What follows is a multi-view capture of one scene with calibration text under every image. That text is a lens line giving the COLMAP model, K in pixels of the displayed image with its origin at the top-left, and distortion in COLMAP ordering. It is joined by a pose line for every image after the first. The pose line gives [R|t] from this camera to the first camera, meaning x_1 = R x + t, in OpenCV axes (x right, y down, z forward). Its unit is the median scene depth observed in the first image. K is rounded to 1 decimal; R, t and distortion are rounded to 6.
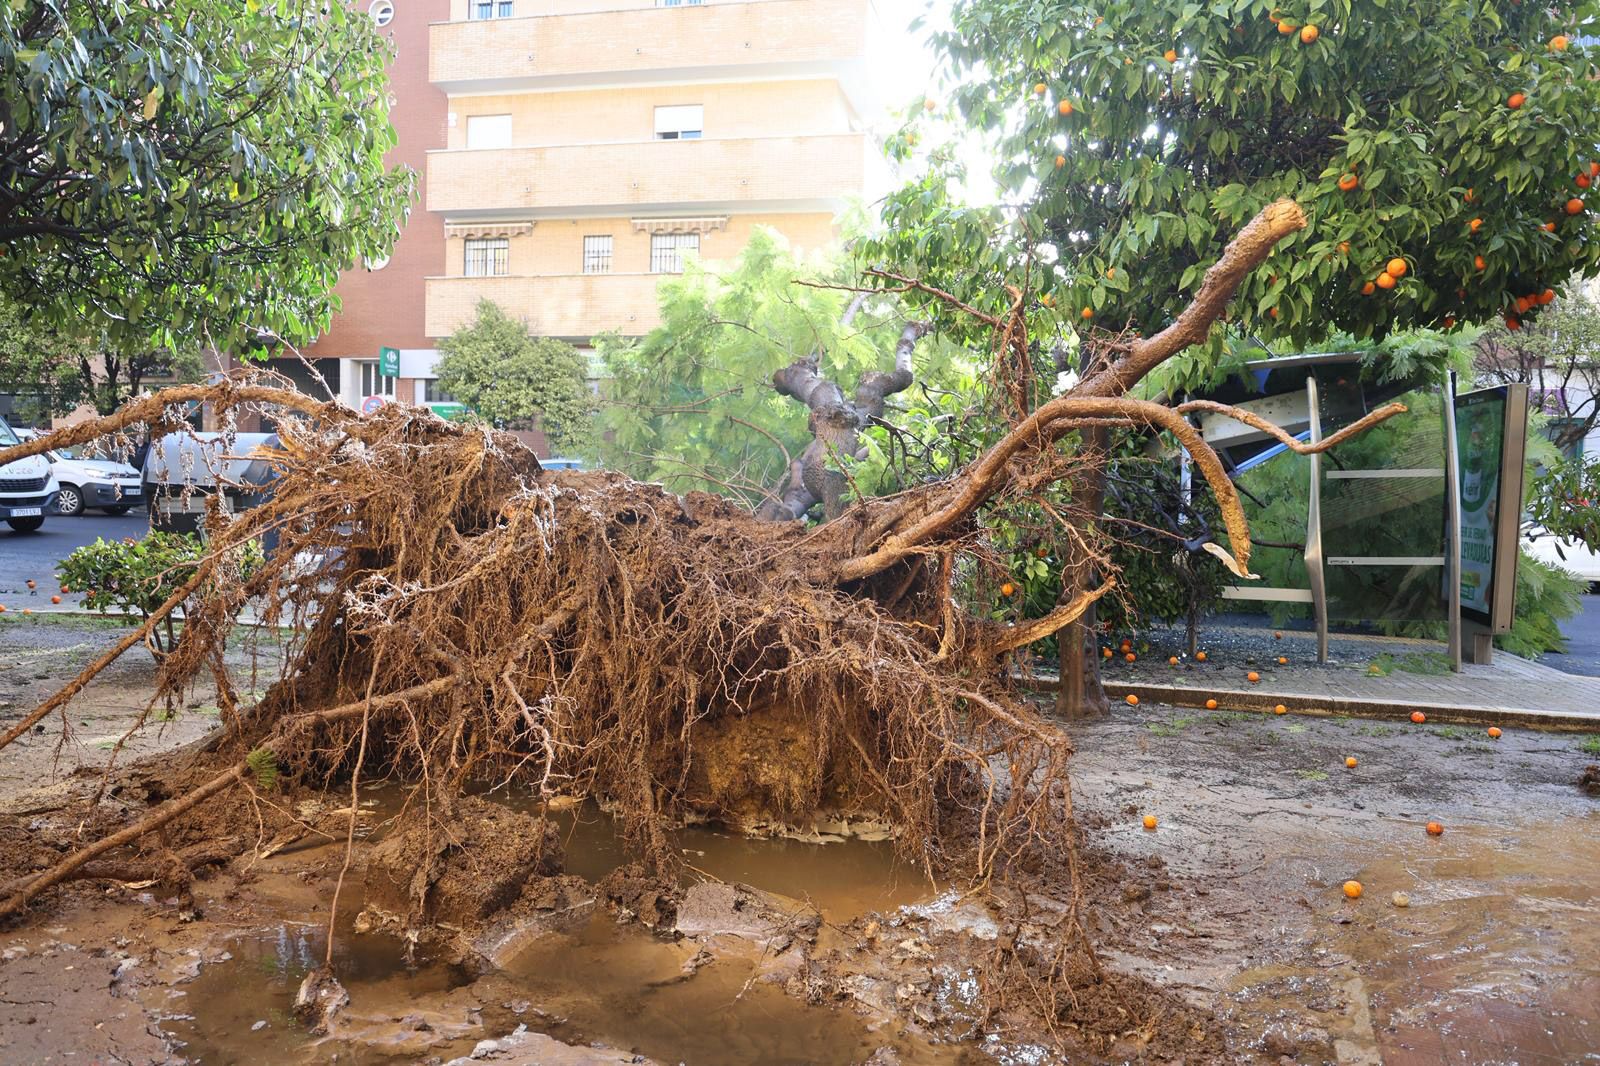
lens RADIAL K [[1124.6, 0, 800.0], [0, 1124.6, 533.0], [0, 0, 1]] dist [-0.004279, -0.001608]
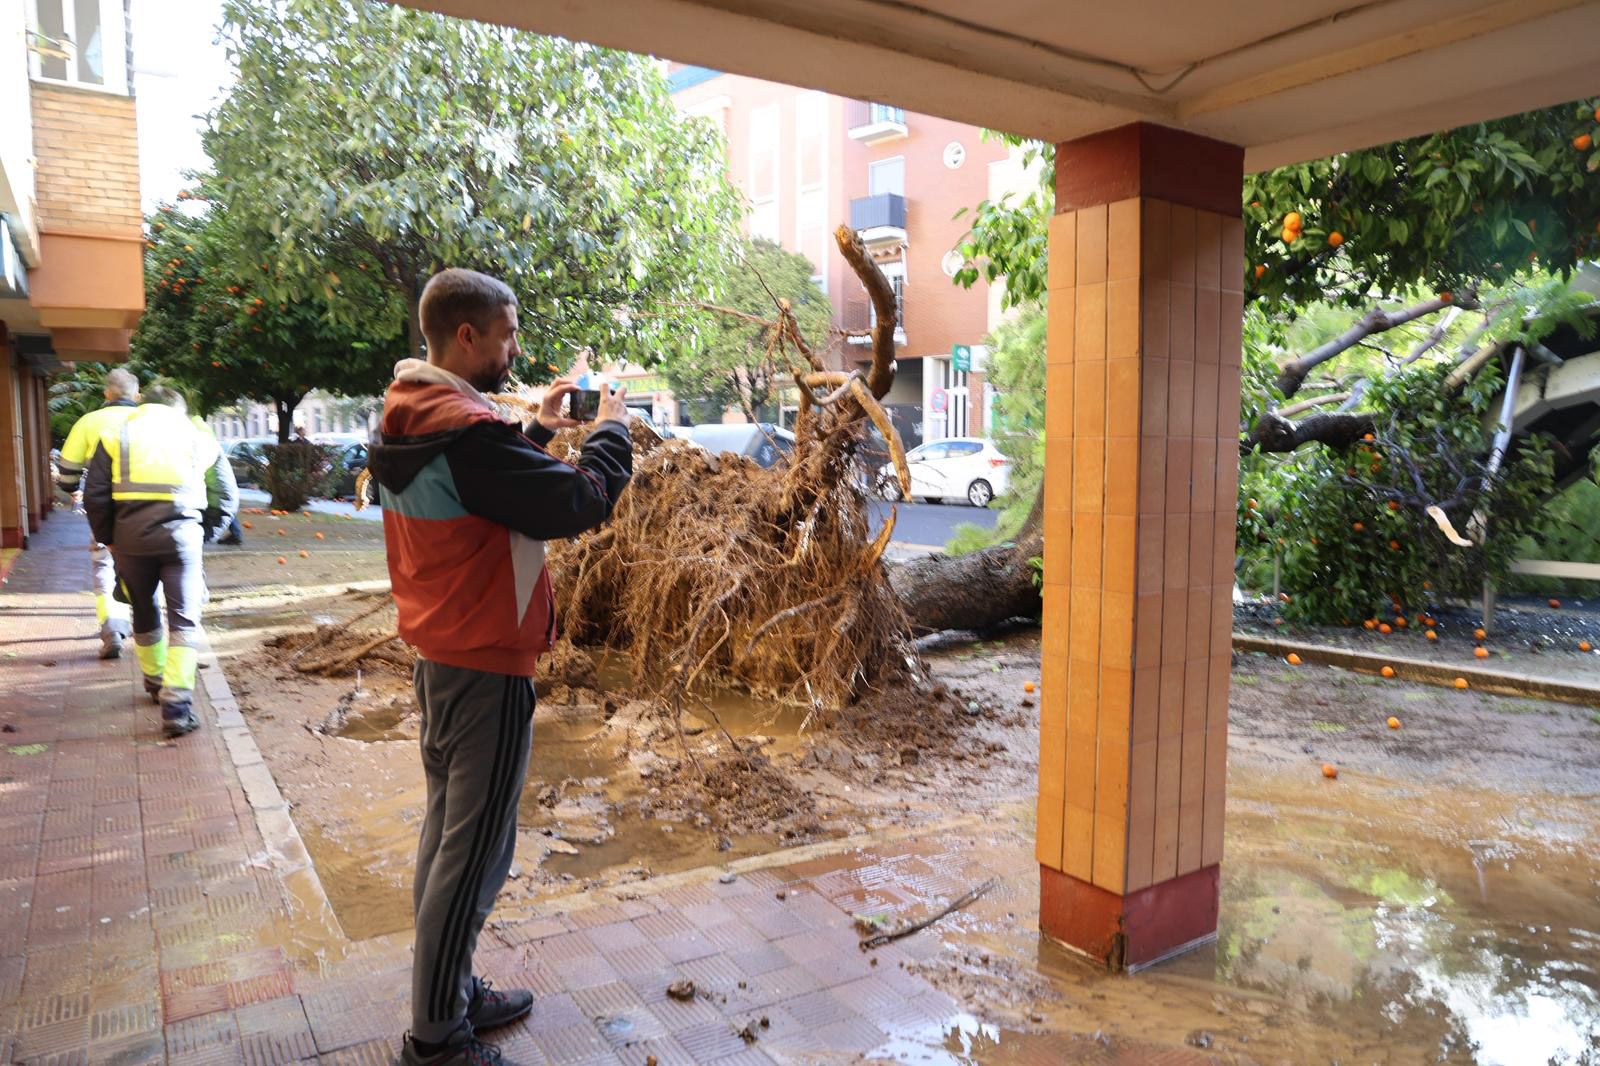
lens RADIAL K [[1124.6, 0, 800.0], [0, 1124.6, 533.0], [0, 0, 1]] dist [-0.004279, -0.001608]
pose [[0.822961, 0.023581, -0.567608, 0.500725], [-0.017118, 0.999714, 0.016714, 0.026013], [0.567840, -0.004039, 0.823129, -0.074742]]
